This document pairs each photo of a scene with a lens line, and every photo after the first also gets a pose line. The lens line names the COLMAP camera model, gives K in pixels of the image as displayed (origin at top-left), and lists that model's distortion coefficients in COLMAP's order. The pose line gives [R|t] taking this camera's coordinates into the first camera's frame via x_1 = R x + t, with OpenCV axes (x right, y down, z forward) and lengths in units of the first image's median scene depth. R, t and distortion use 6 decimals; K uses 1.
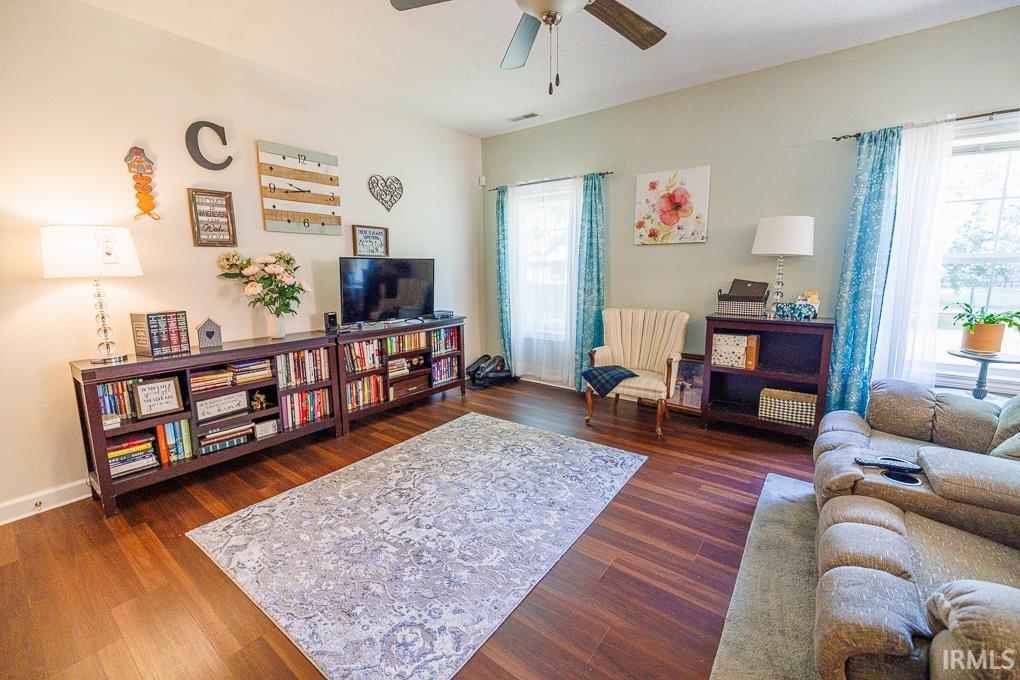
lens RADIAL K [[431.0, 0, 510.8], [0, 431.0, 334.8], [0, 0, 1]] dist [-0.001803, 0.000120]
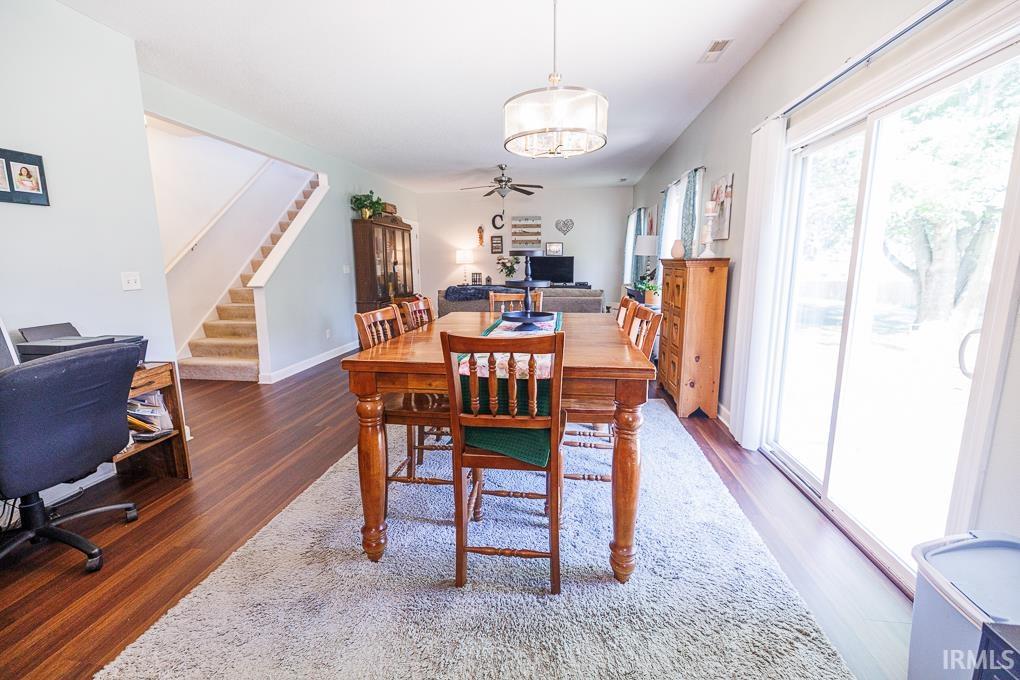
lens RADIAL K [[431.0, 0, 510.7], [0, 431.0, 336.6], [0, 0, 1]] dist [-0.001803, 0.000120]
pose [[0.505268, 0.150734, -0.849696, 1.975986], [-0.130721, 0.986634, 0.097294, 0.068702], [0.853004, 0.061914, 0.518219, -0.471096]]
